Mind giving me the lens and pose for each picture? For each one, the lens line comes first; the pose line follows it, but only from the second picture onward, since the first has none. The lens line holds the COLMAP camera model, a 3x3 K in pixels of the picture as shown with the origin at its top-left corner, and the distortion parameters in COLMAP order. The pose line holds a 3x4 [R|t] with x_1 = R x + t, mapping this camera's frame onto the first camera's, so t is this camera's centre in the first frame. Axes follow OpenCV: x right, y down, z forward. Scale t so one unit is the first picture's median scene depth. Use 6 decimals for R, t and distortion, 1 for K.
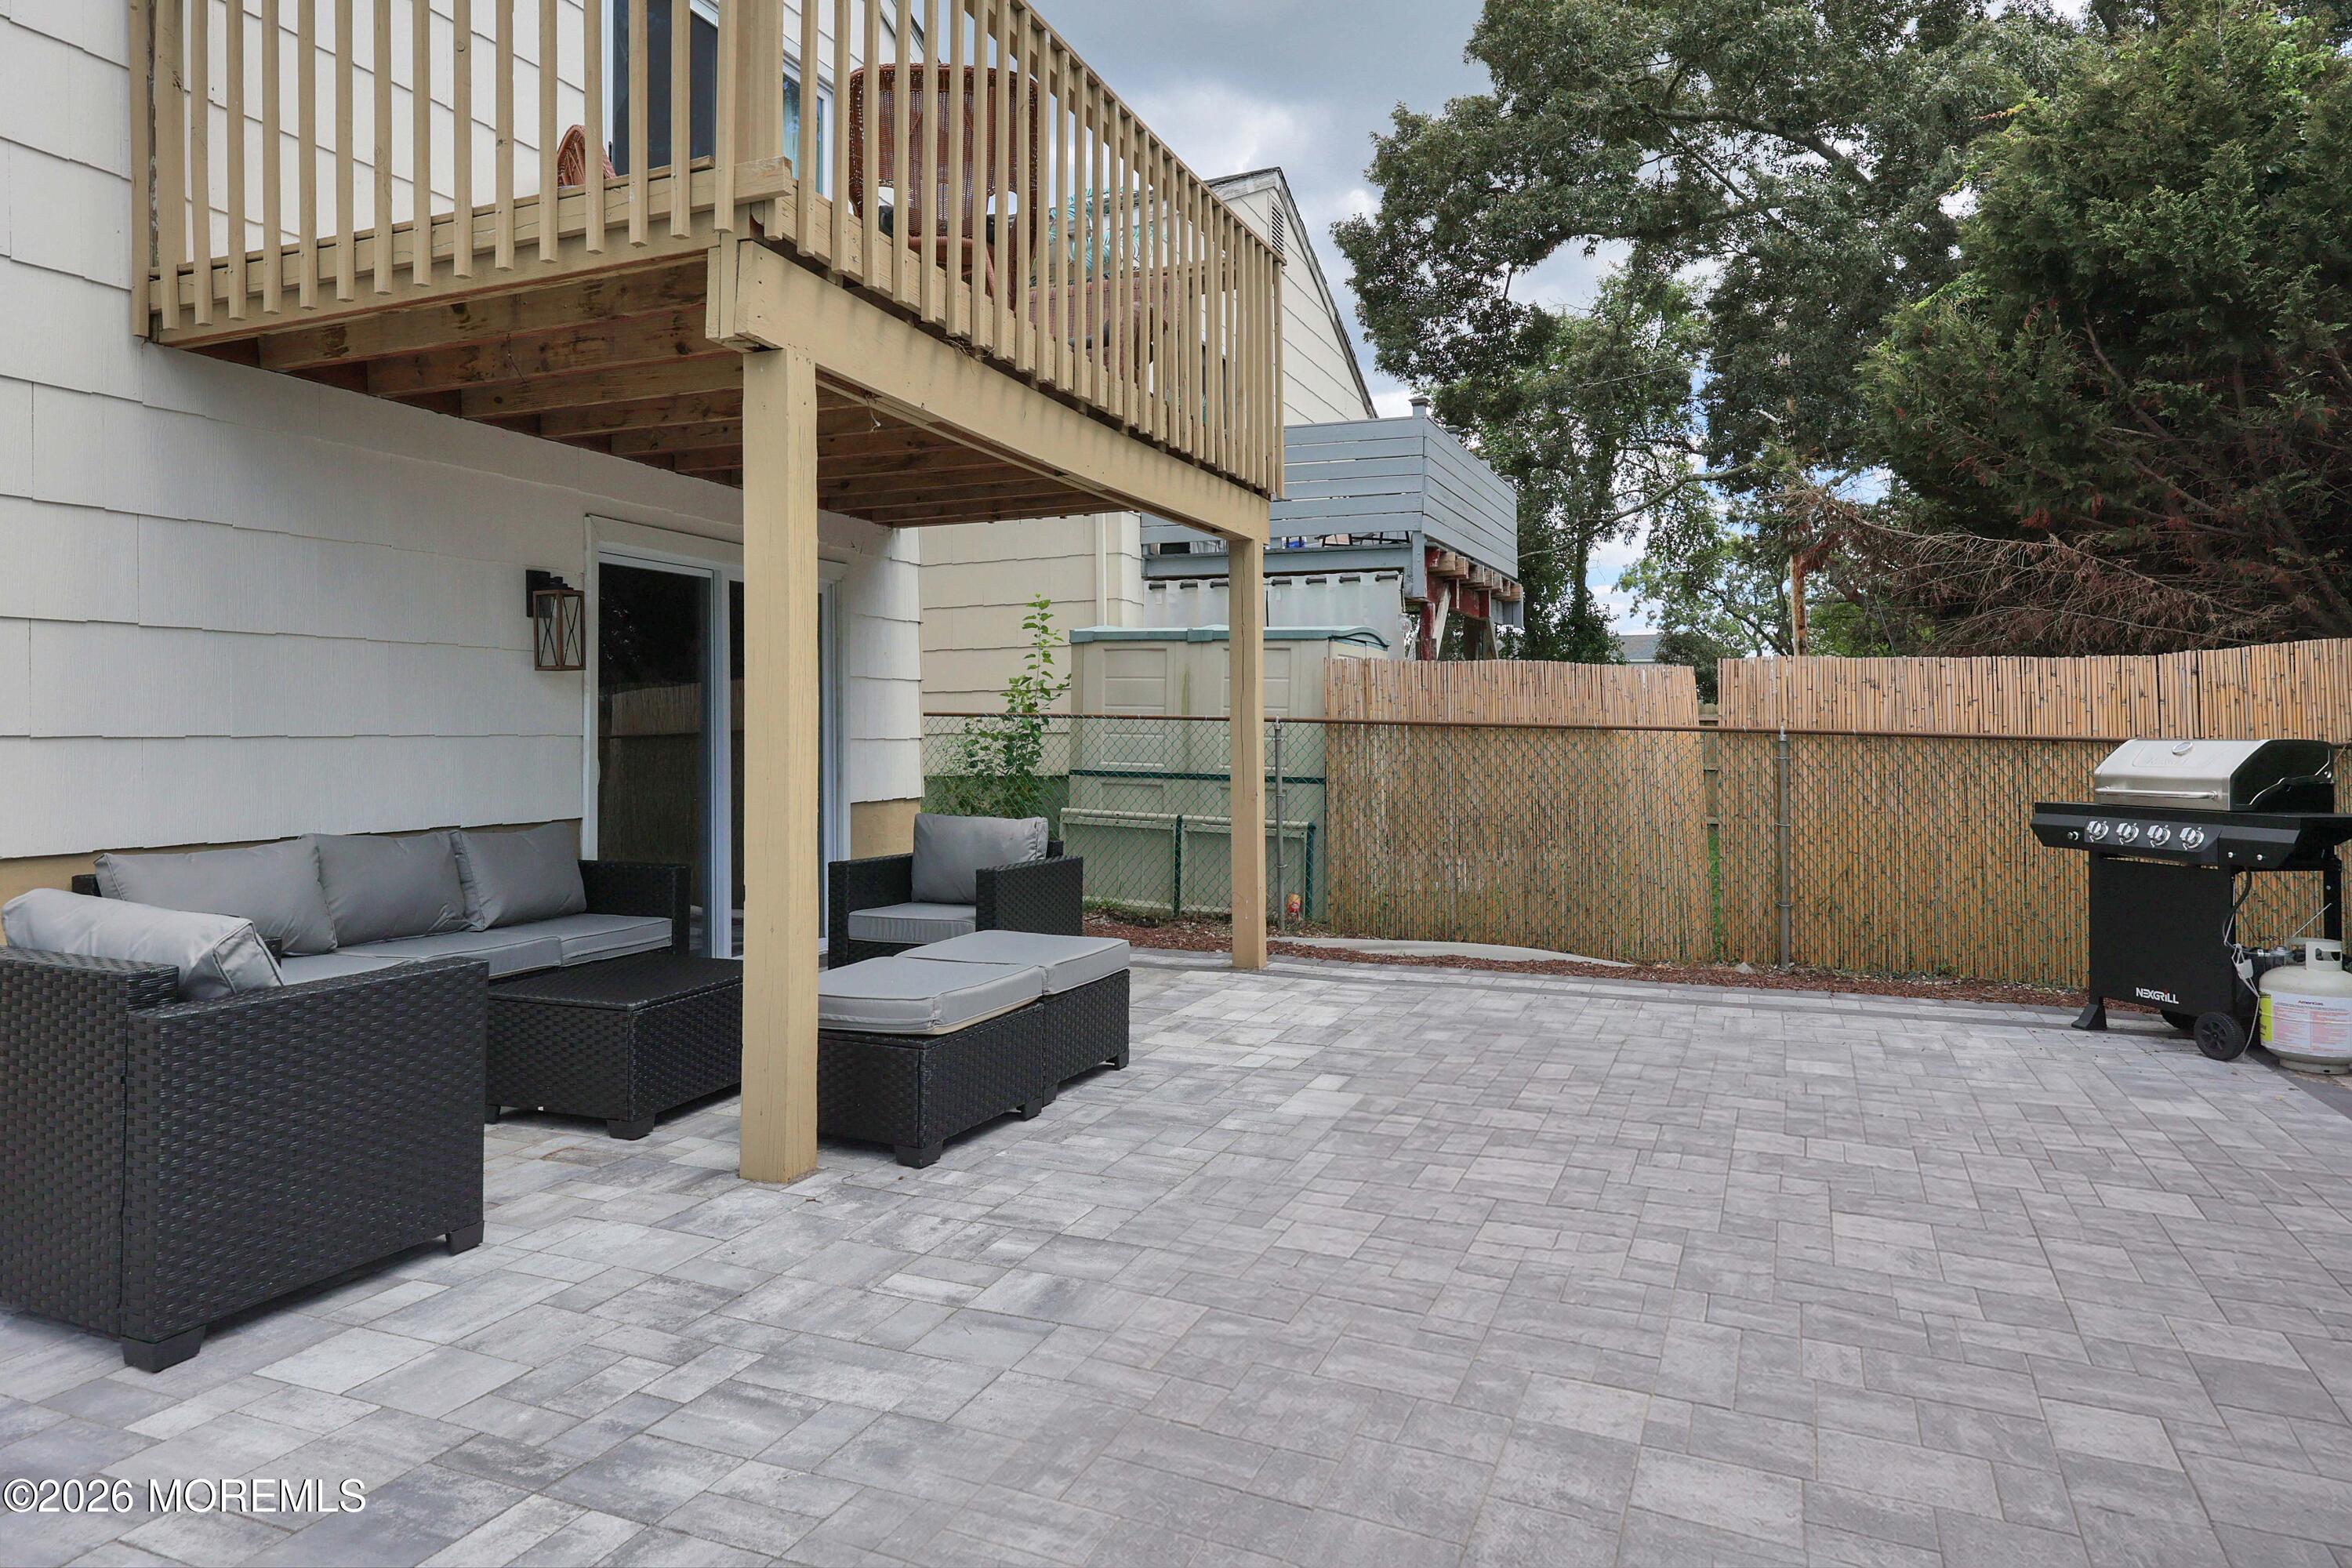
lens RADIAL K [[1532.4, 0, 1130.0], [0, 1532.4, 723.2], [0, 0, 1]] dist [0.002577, 0.000092]
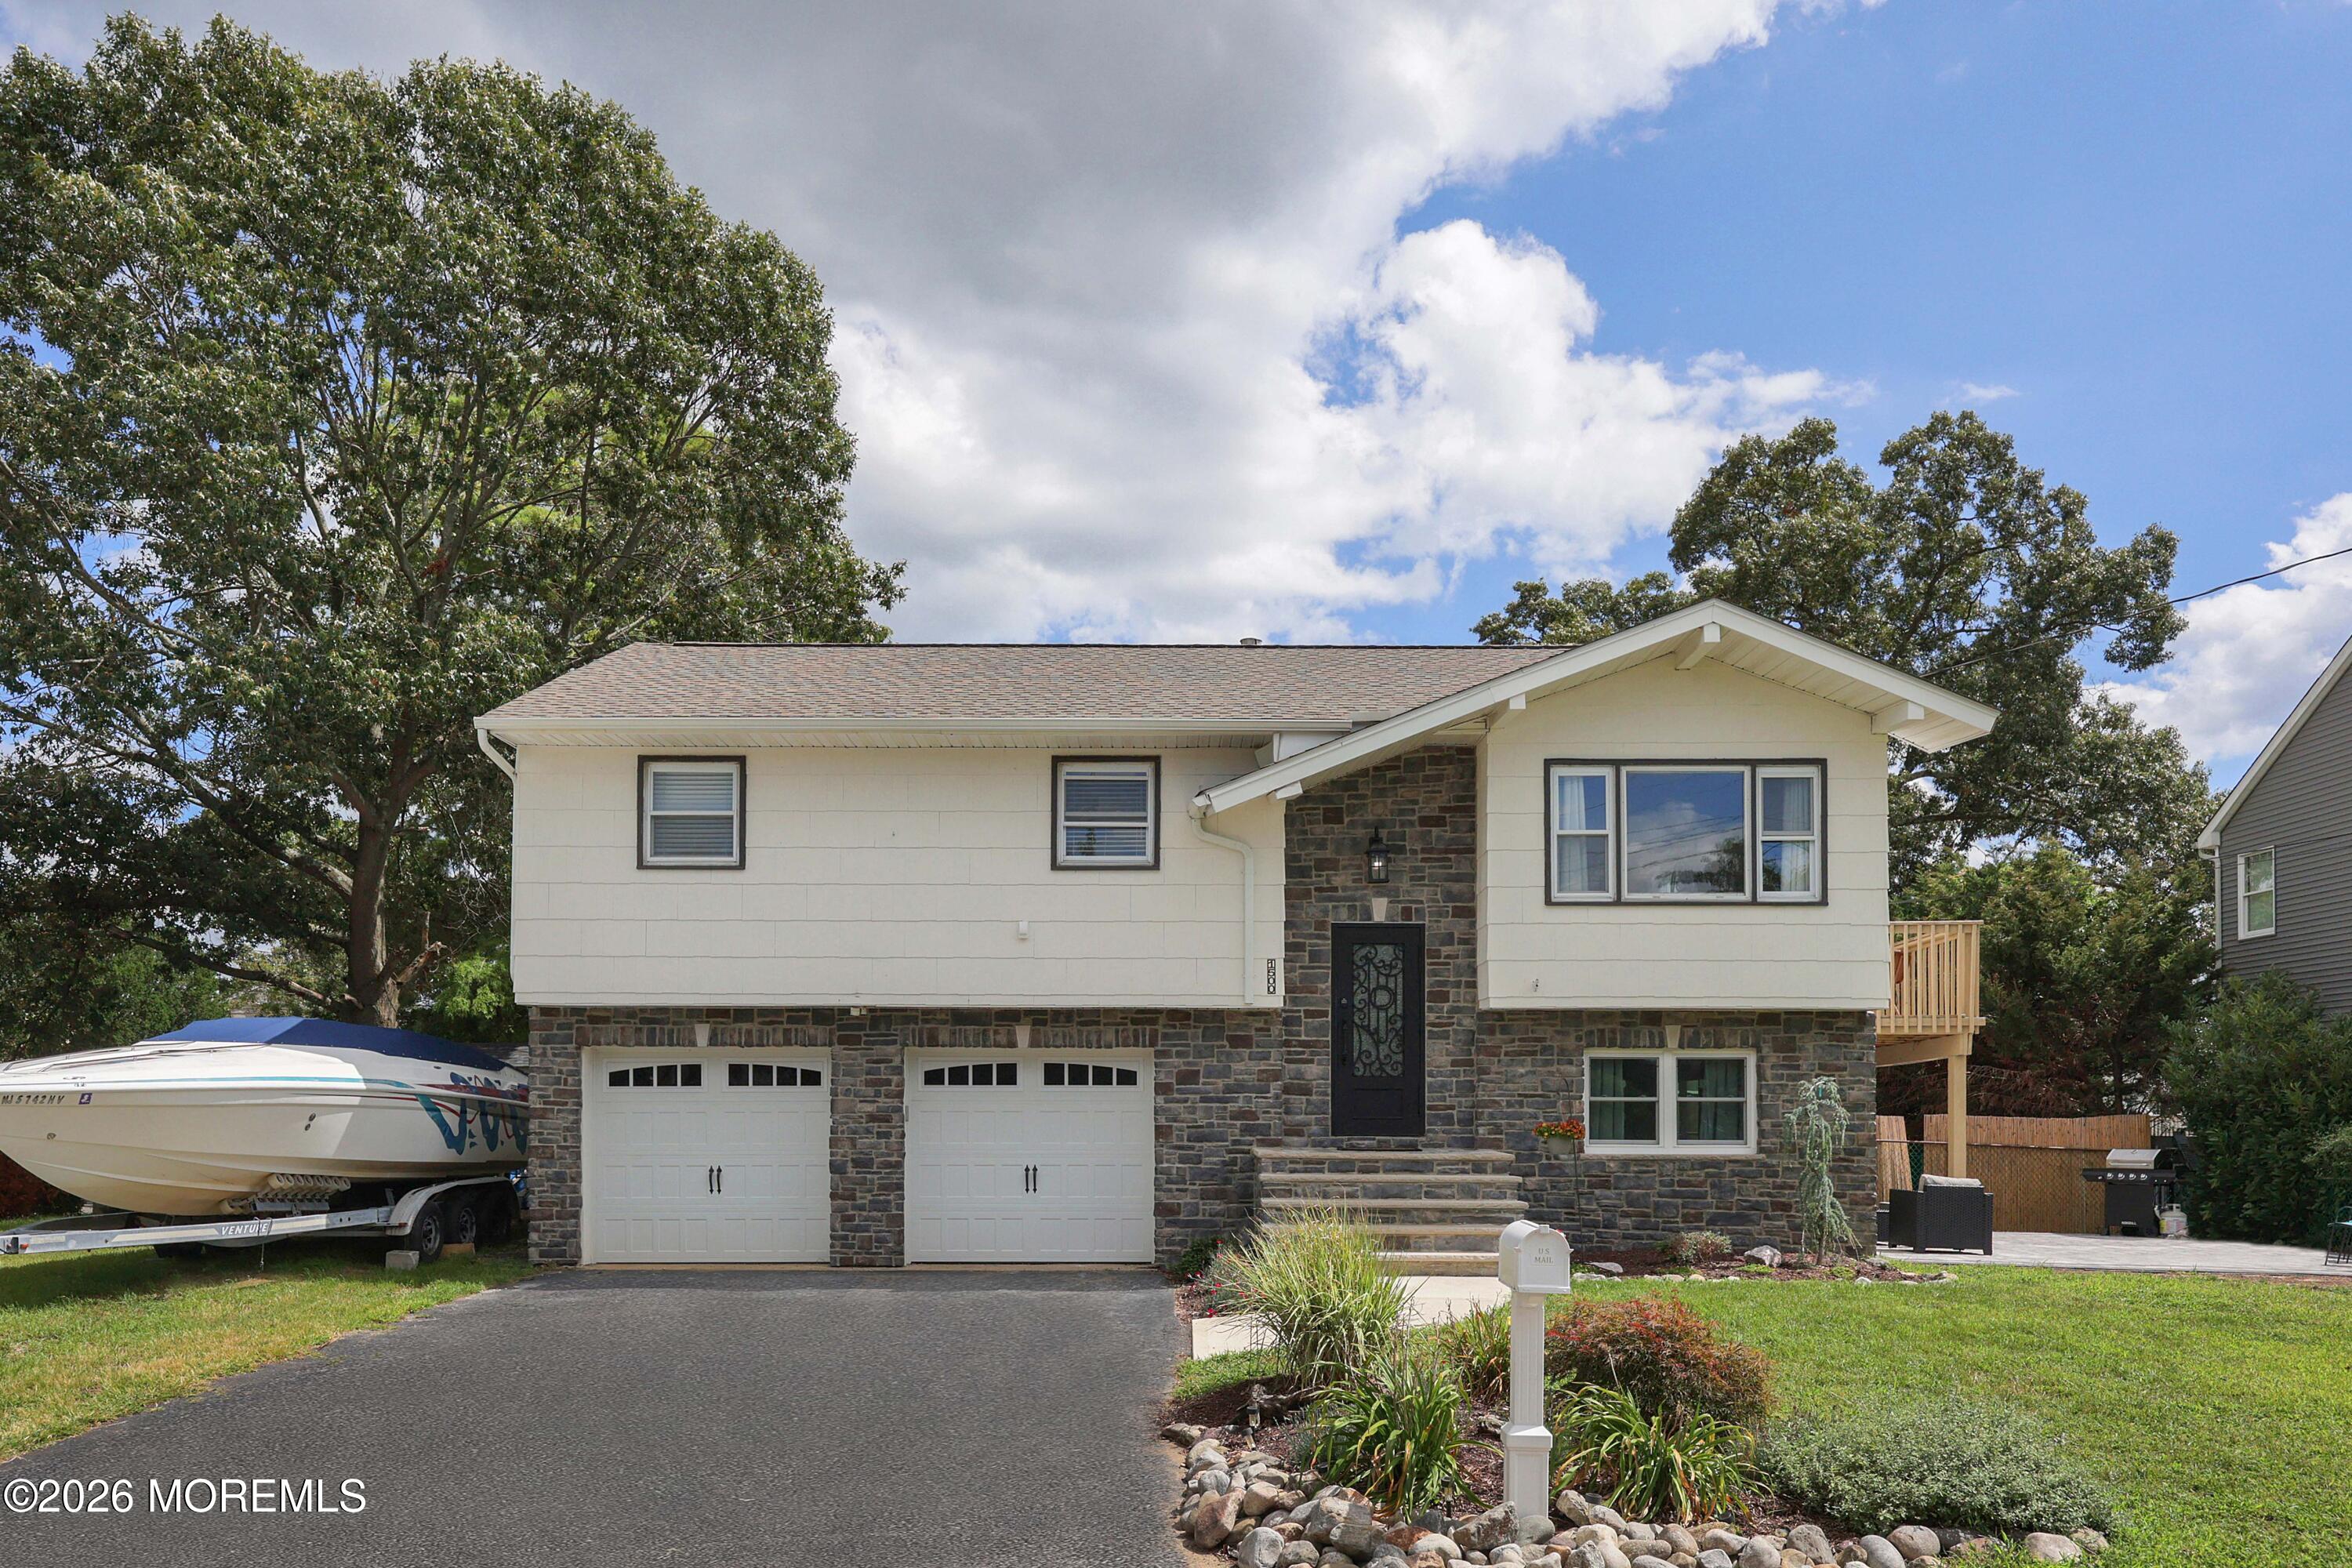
lens RADIAL K [[1826.1, 0, 1119.7], [0, 1826.1, 1075.6], [0, 0, 1]] dist [-0.002344, 0.000450]
pose [[0.933480, 0.023006, 0.357891, -2.629624], [-0.014644, 0.999553, -0.026057, -0.013140], [-0.358330, 0.019083, 0.933400, -1.815132]]
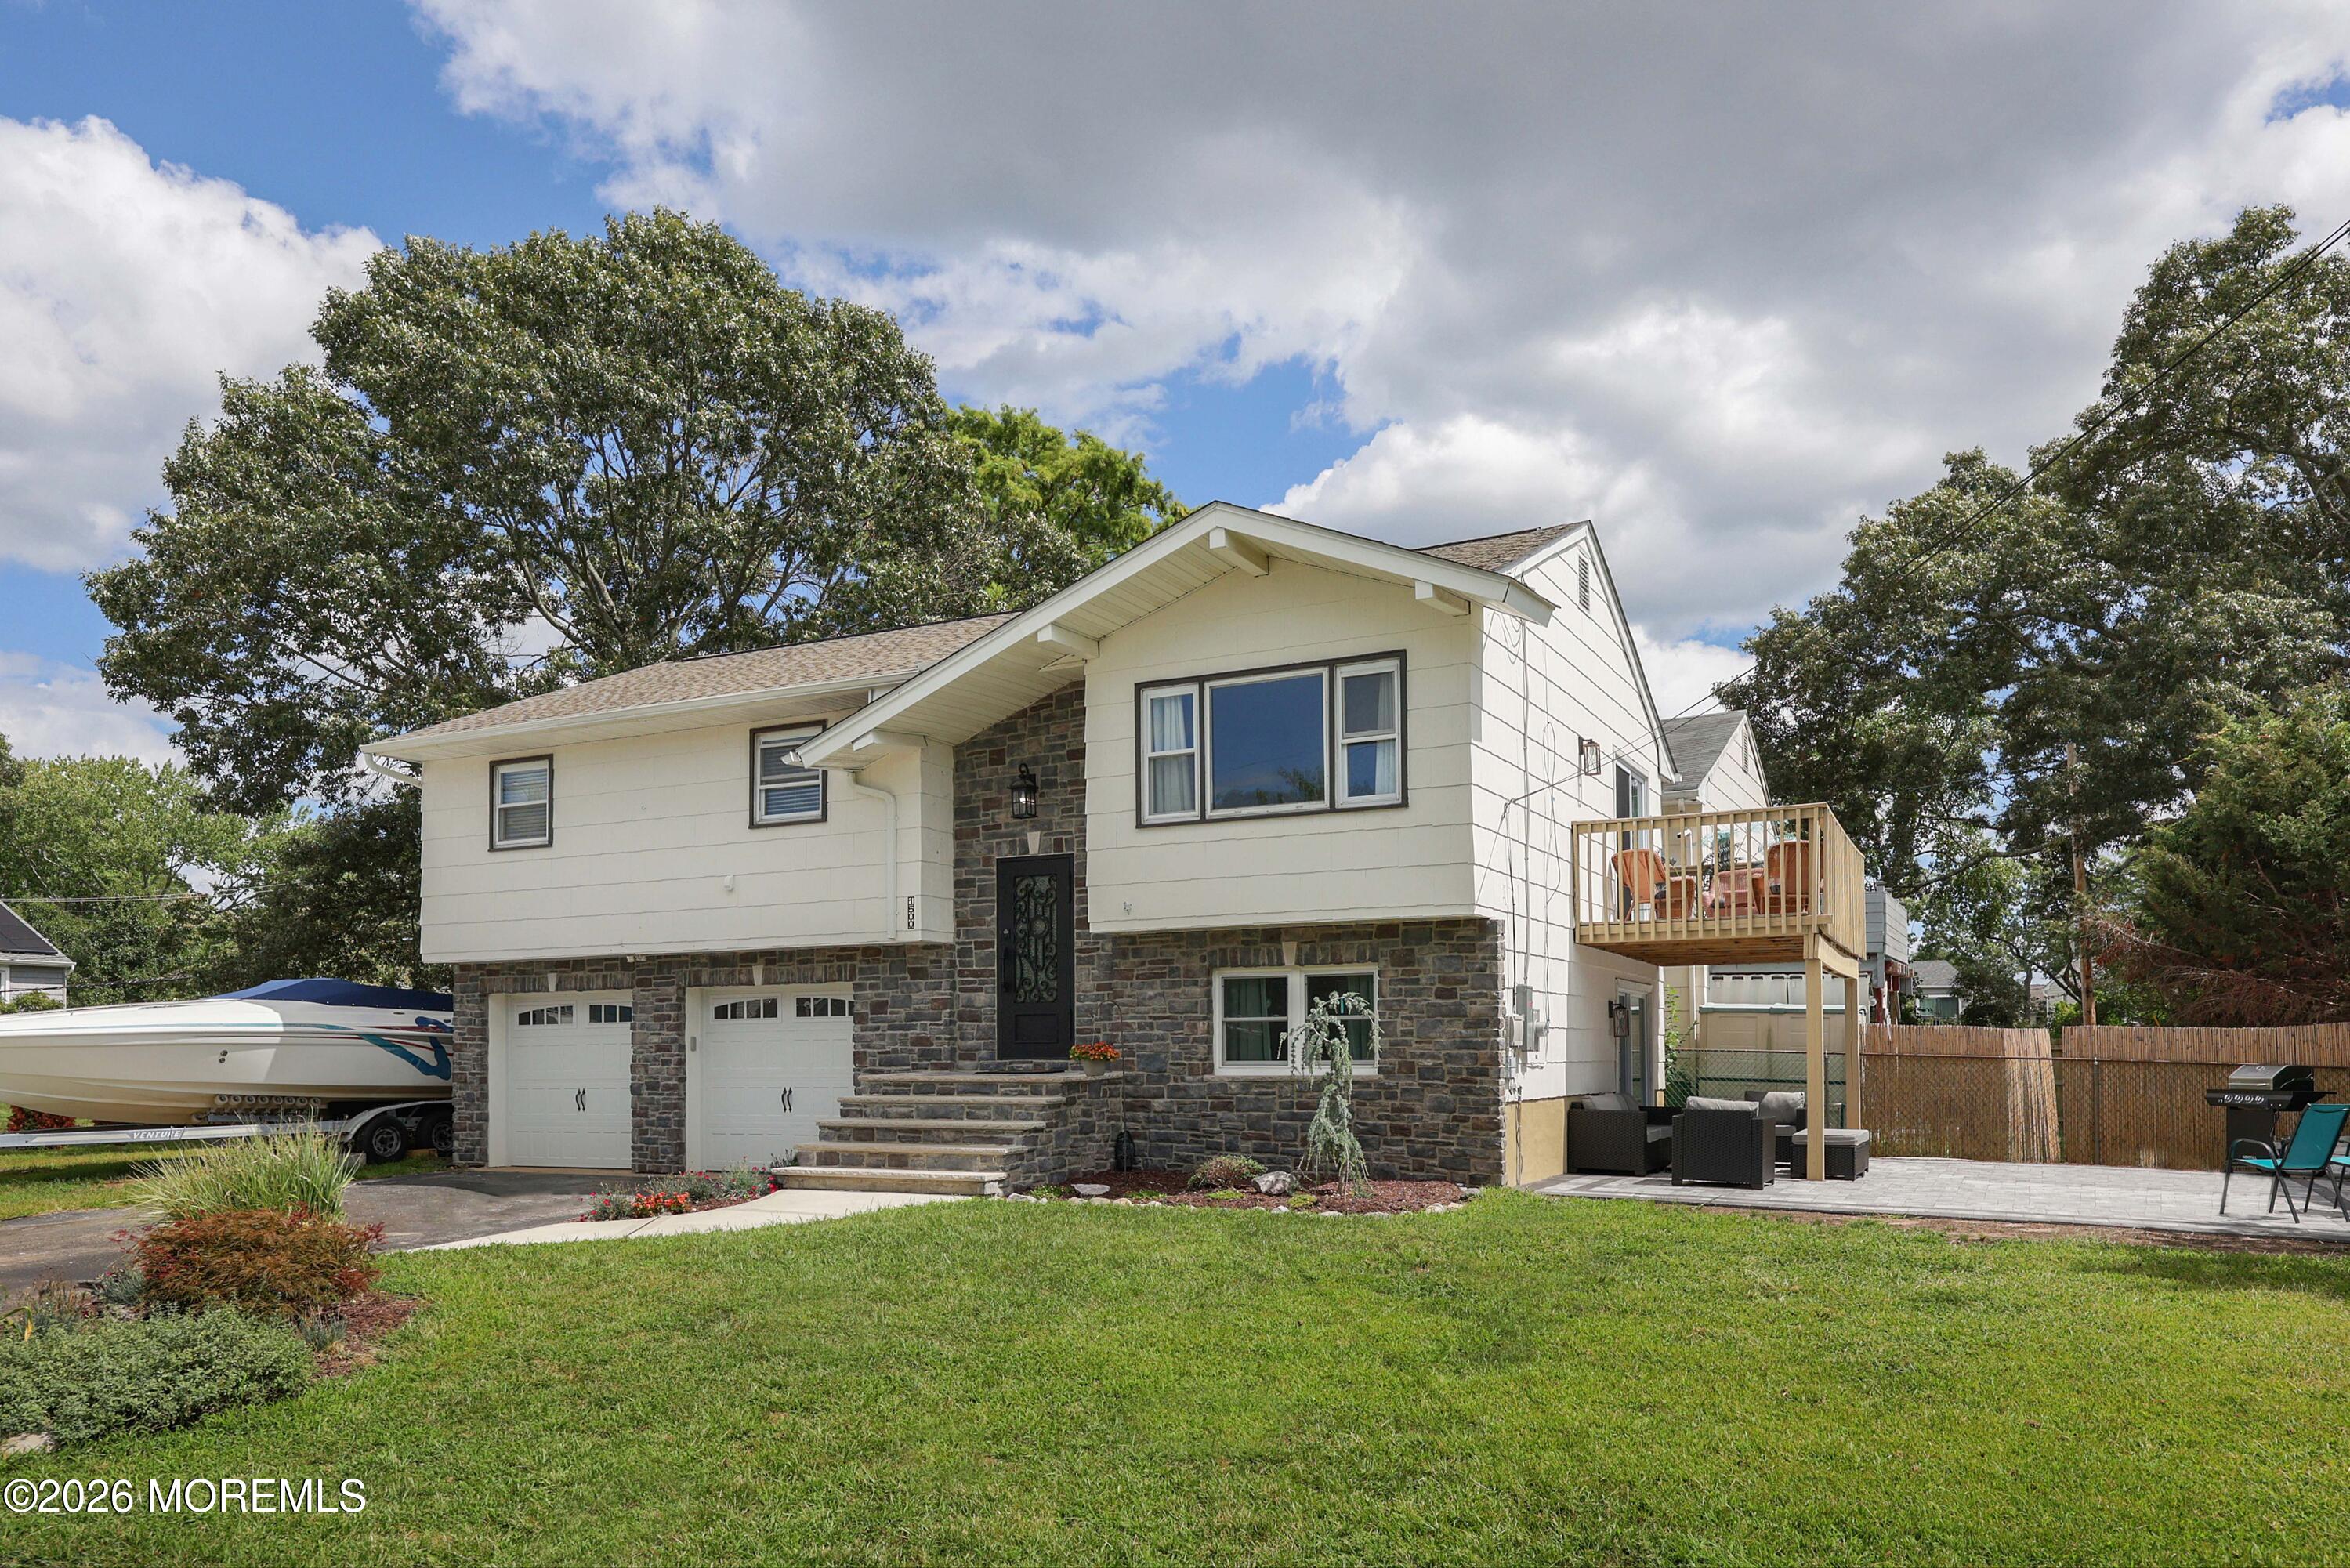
lens RADIAL K [[1662.9, 0, 1119.4], [0, 1662.9, 985.2], [0, 0, 1]] dist [0.001567, 0.004217]
pose [[0.994471, -0.002687, -0.104982, -0.929405], [-0.000916, 0.999413, -0.034257, -0.026012], [0.105012, 0.034164, 0.993884, -1.973670]]
